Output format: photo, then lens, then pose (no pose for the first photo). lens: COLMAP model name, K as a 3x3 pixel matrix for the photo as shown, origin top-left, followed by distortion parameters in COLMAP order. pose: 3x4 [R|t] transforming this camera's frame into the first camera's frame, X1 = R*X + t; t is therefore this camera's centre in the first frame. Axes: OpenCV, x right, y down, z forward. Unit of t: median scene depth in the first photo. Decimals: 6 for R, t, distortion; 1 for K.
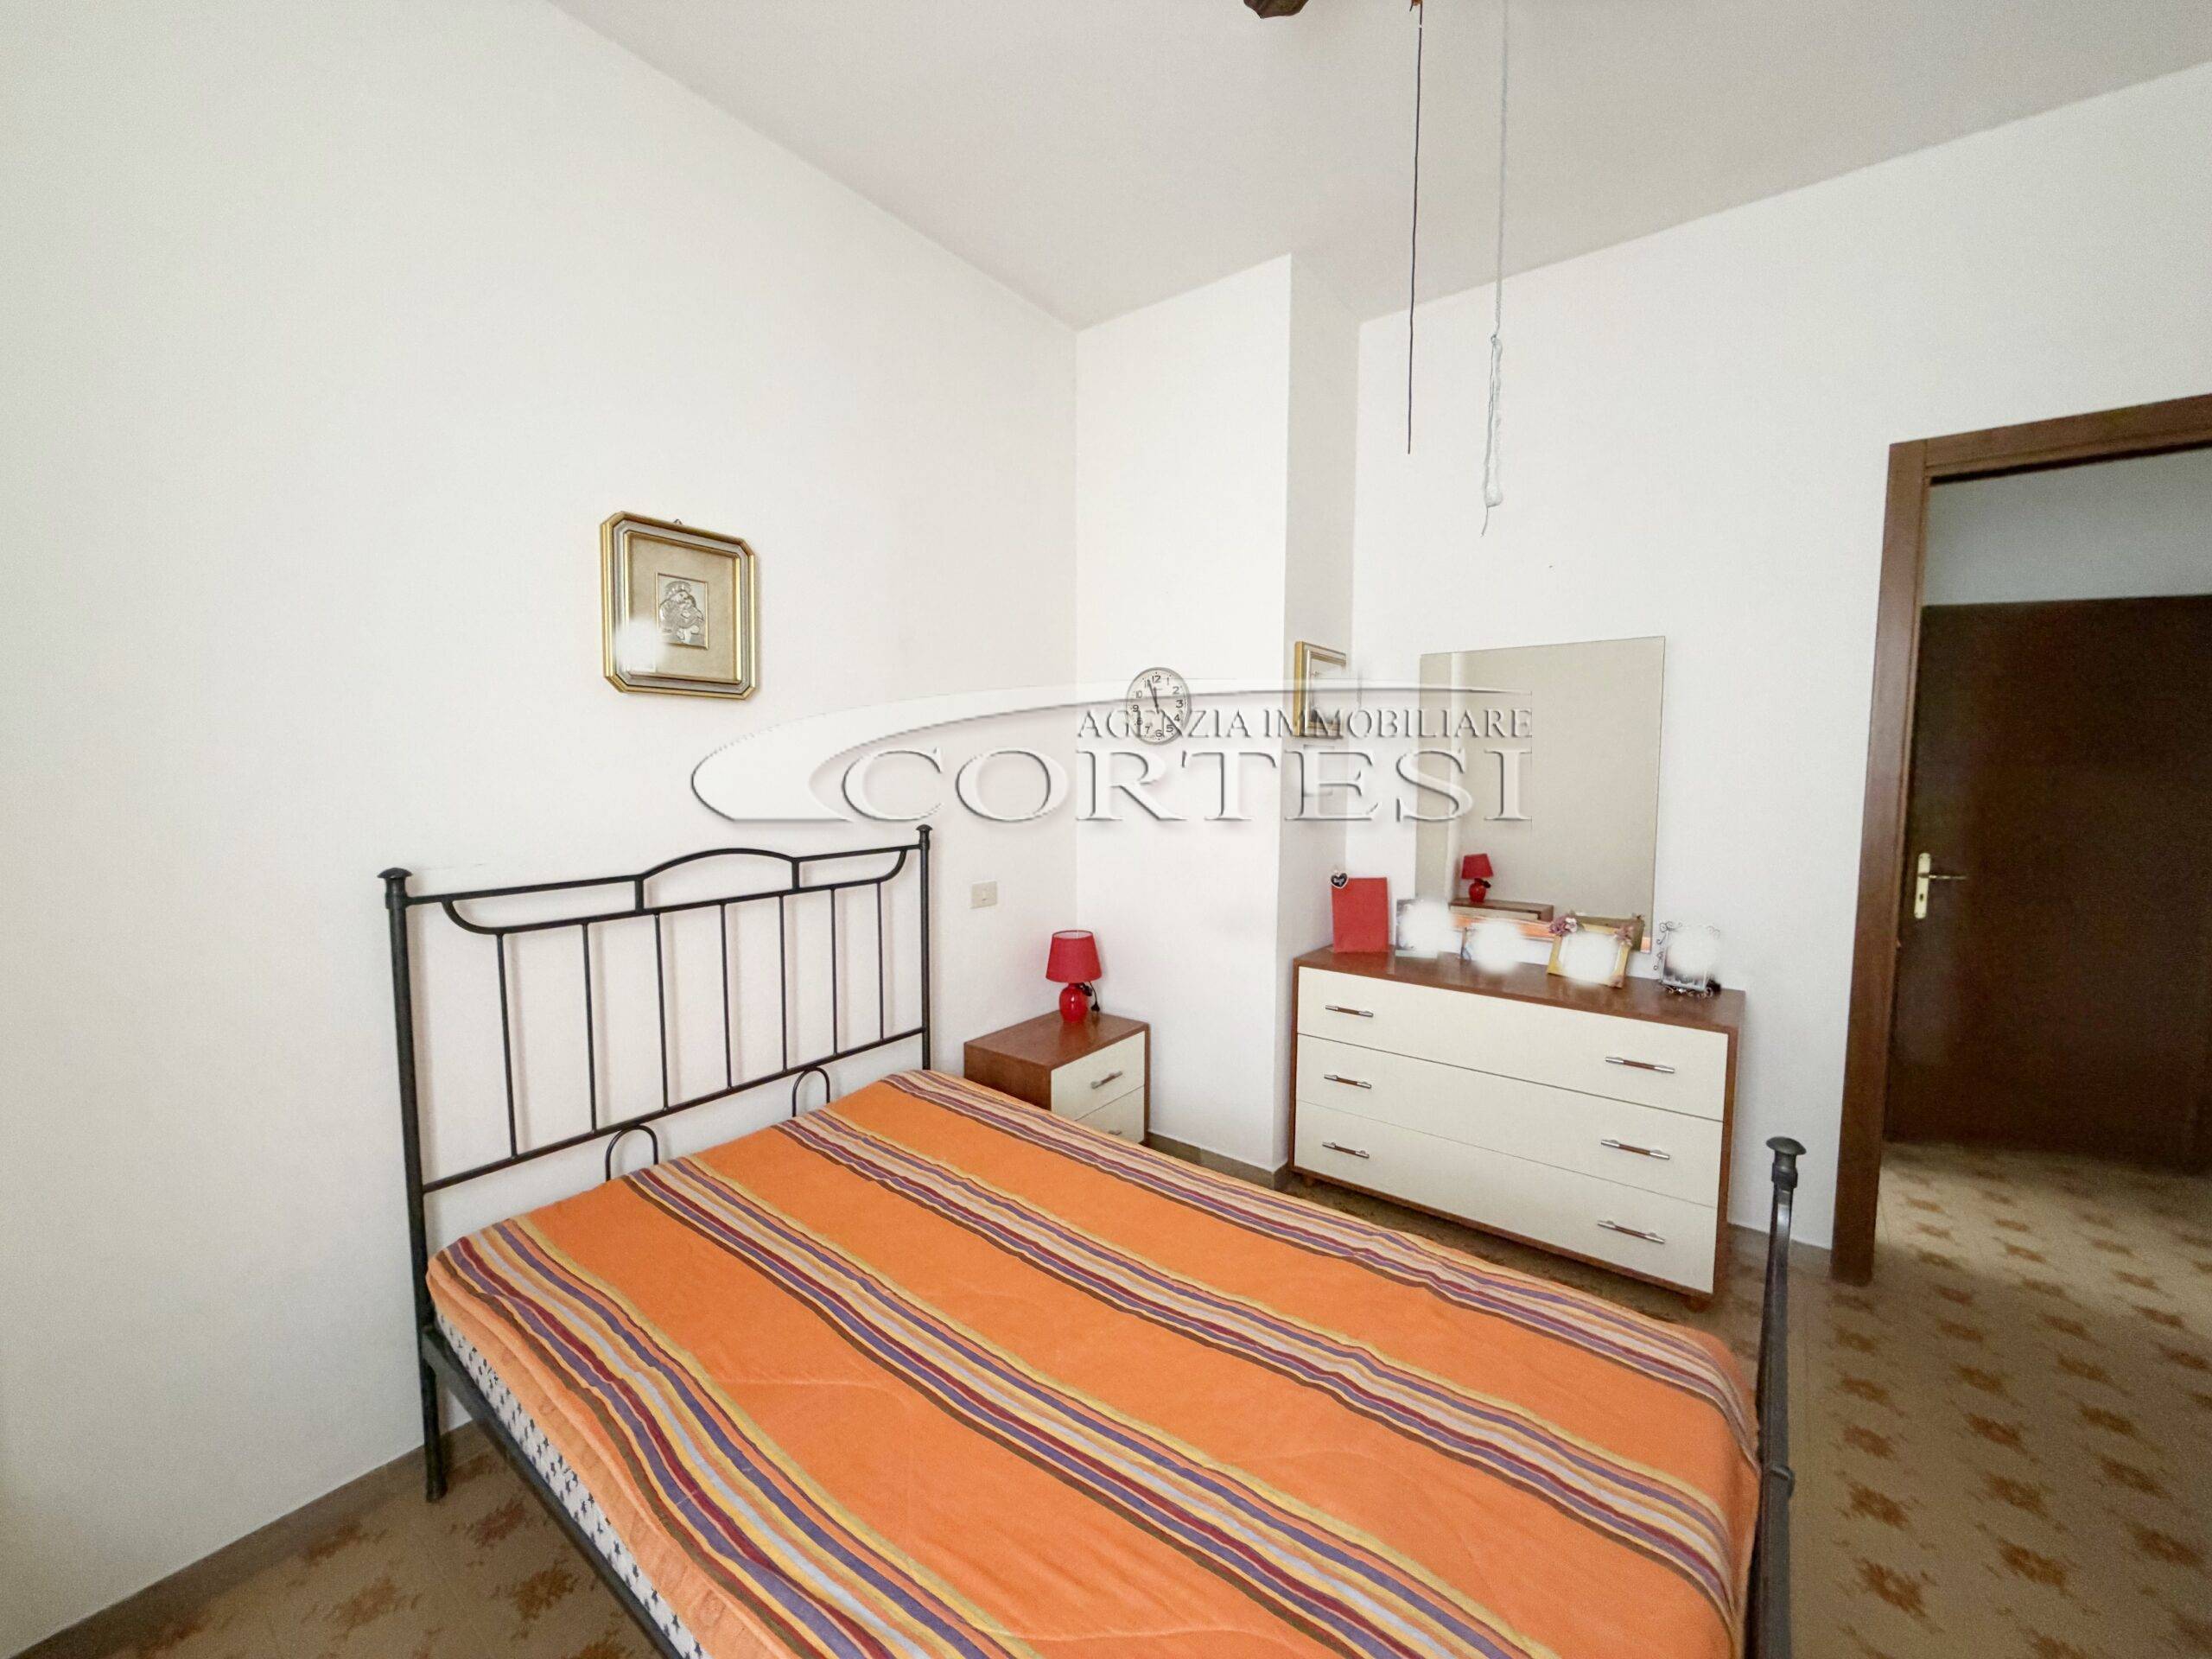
lens RADIAL K [[879.8, 0, 1099.4], [0, 879.8, 827.8], [0, 0, 1]] dist [-0.000703, 0.000143]
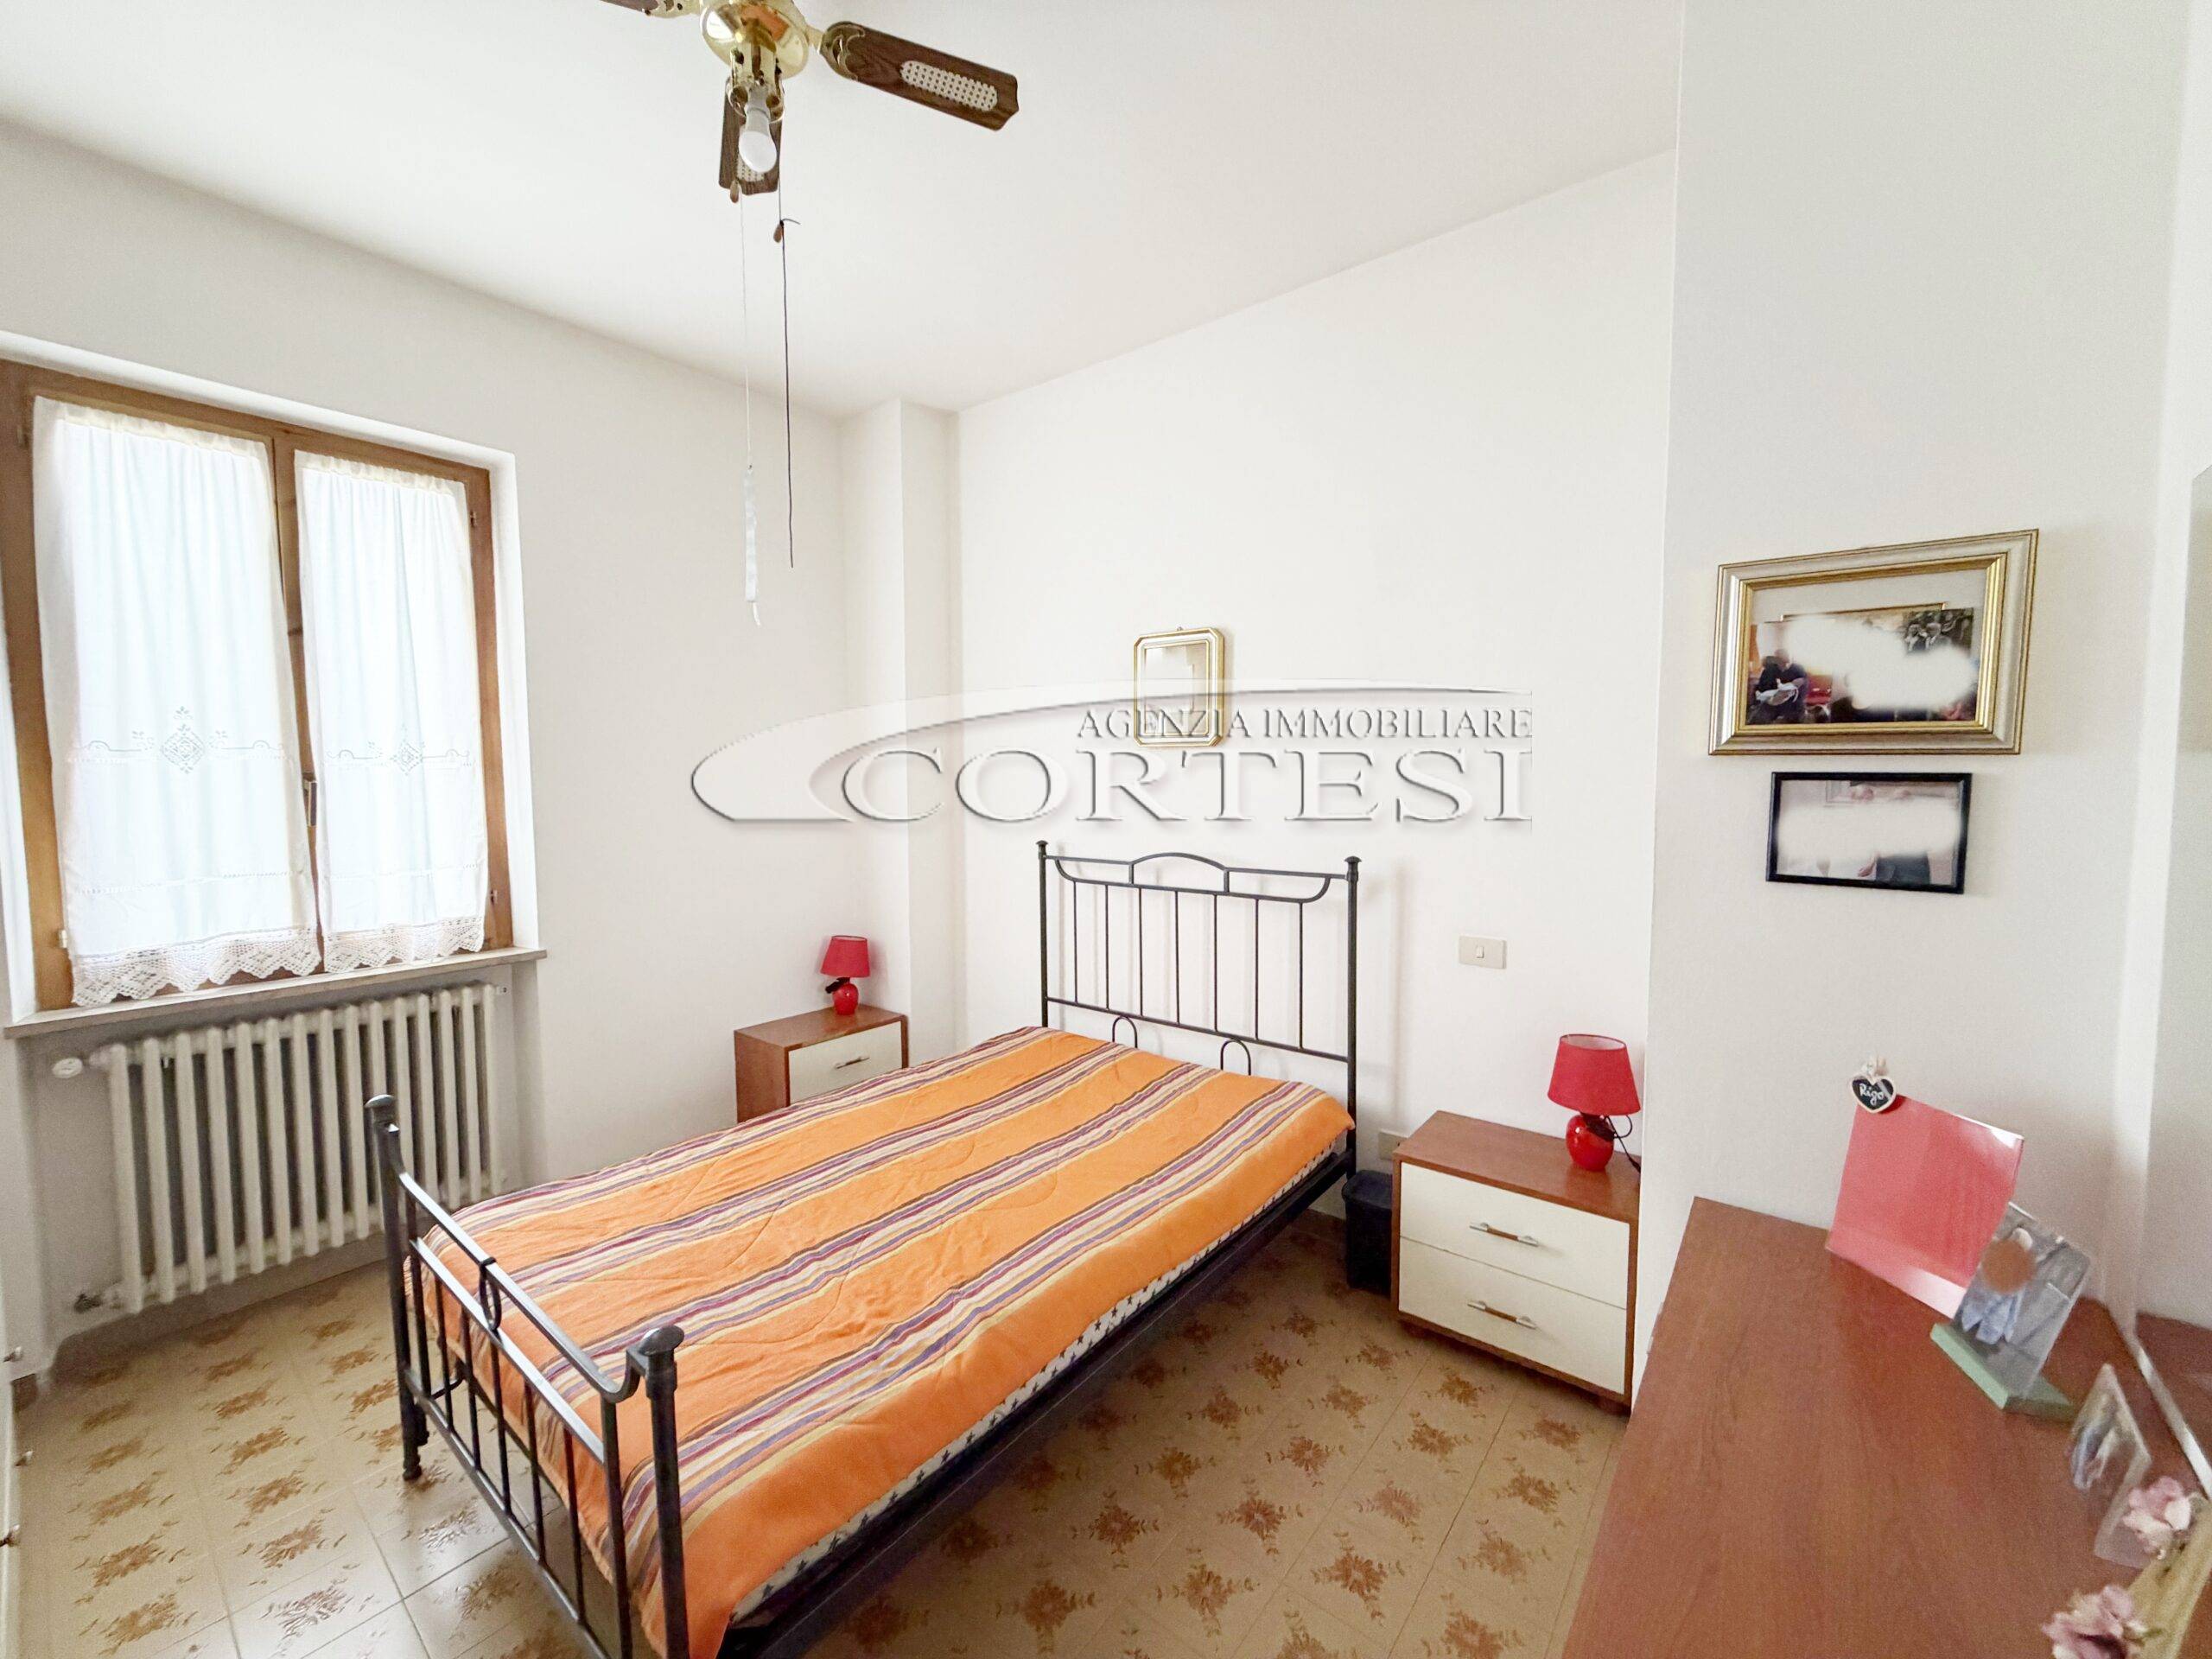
lens RADIAL K [[879.8, 0, 1099.4], [0, 879.8, 827.8], [0, 0, 1]] dist [-0.000703, 0.000143]
pose [[-0.025926, 0.058417, -0.997956, 0.921232], [-0.072563, 0.995548, 0.060161, -0.085880], [0.997027, 0.073975, -0.021571, 0.839671]]
